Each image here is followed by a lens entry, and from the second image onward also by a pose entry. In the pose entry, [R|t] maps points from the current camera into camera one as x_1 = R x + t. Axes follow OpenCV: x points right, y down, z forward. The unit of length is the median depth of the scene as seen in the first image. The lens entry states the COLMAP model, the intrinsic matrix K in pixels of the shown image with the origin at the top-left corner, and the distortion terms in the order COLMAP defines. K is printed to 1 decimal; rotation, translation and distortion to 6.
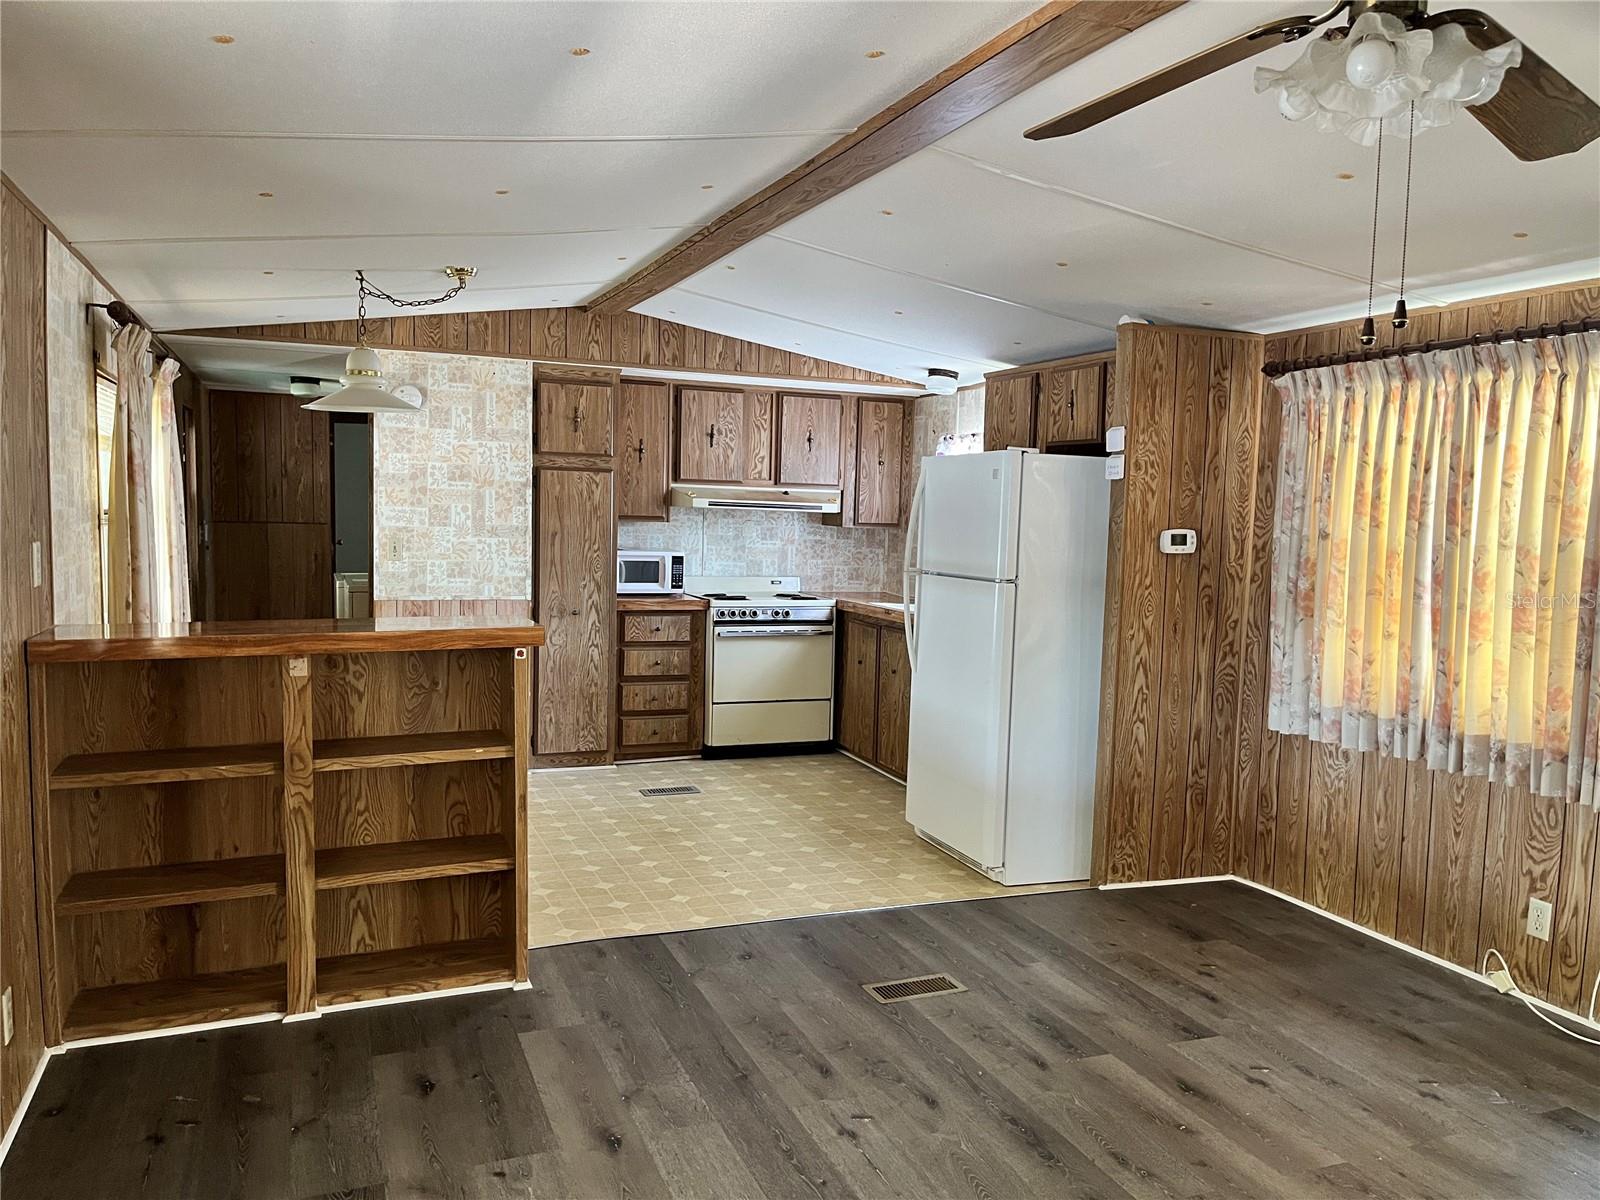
lens RADIAL K [[1202.5, 0, 808.1], [0, 1202.5, 602.5], [0, 0, 1]] dist [0.016382, -0.017233]
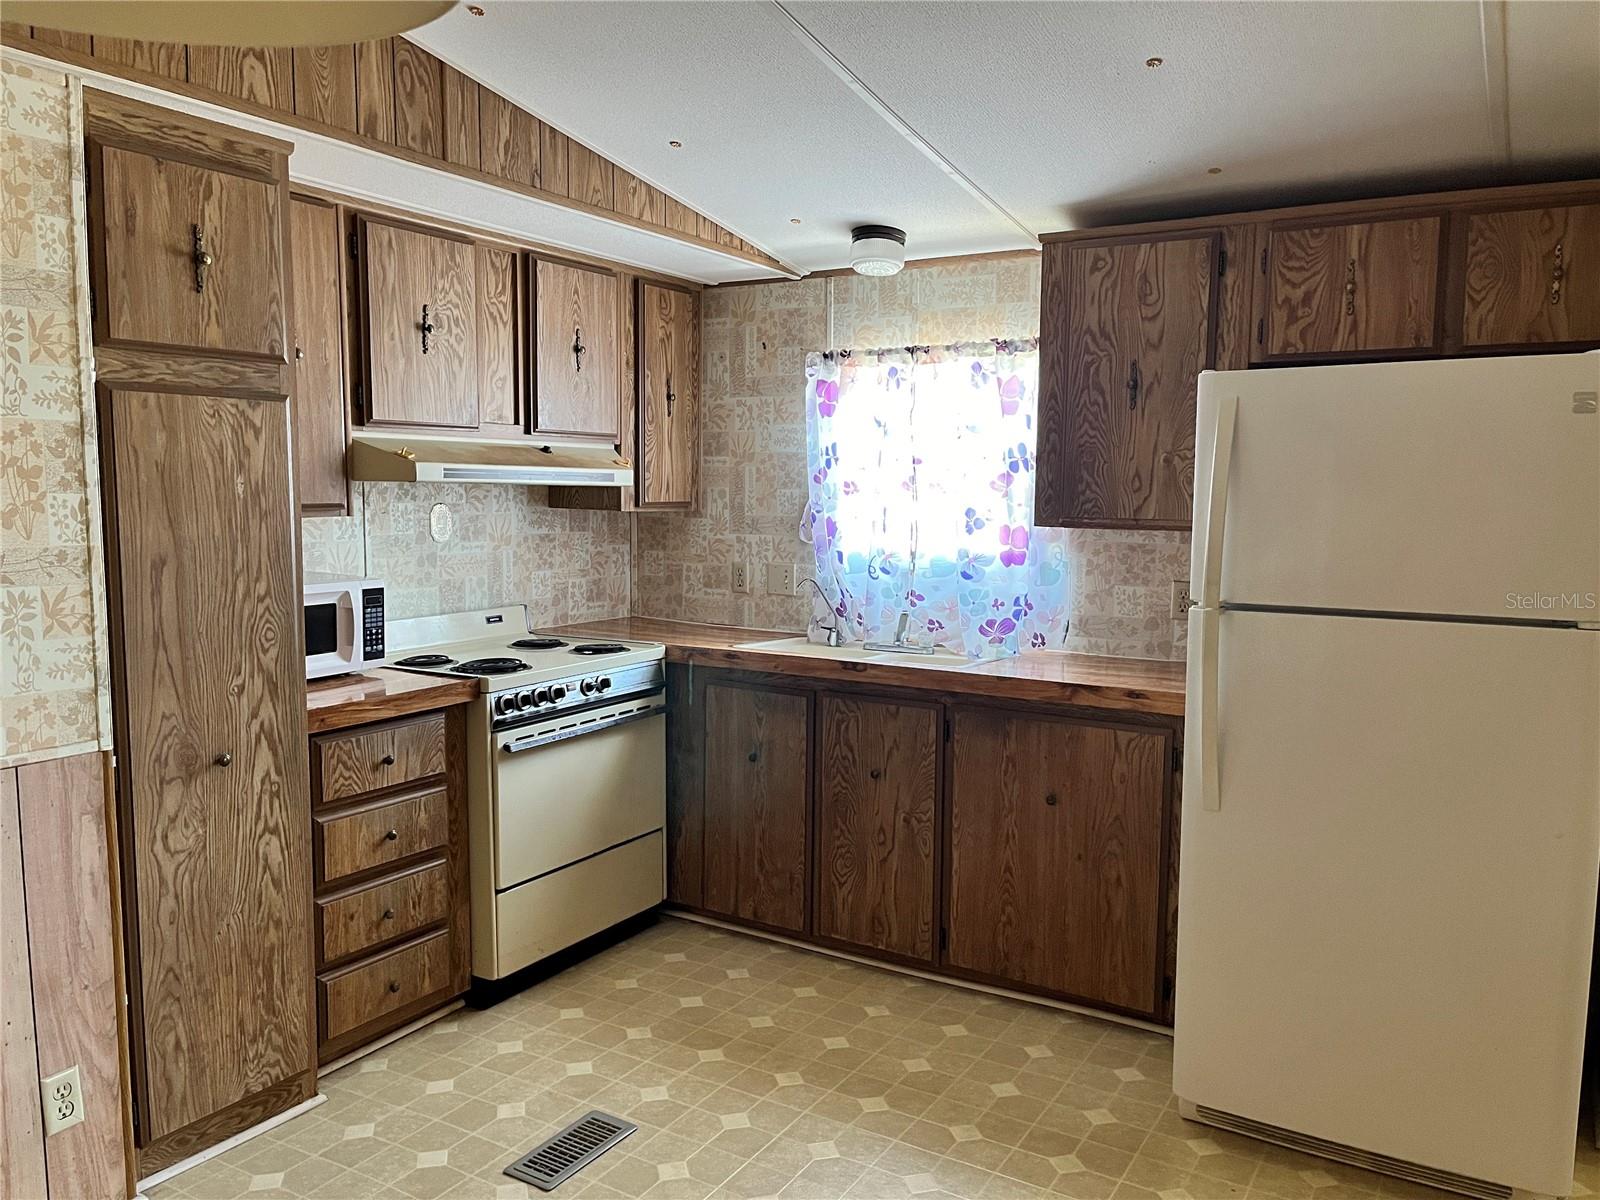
lens RADIAL K [[1202.5, 0, 795.1], [0, 1202.5, 601.1], [0, 0, 1]] dist [0.016382, -0.017233]
pose [[0.800563, -0.081579, 0.593670, -0.269038], [0.060914, 0.996637, 0.054811, -0.052415], [-0.596145, -0.007717, 0.802840, 0.564792]]
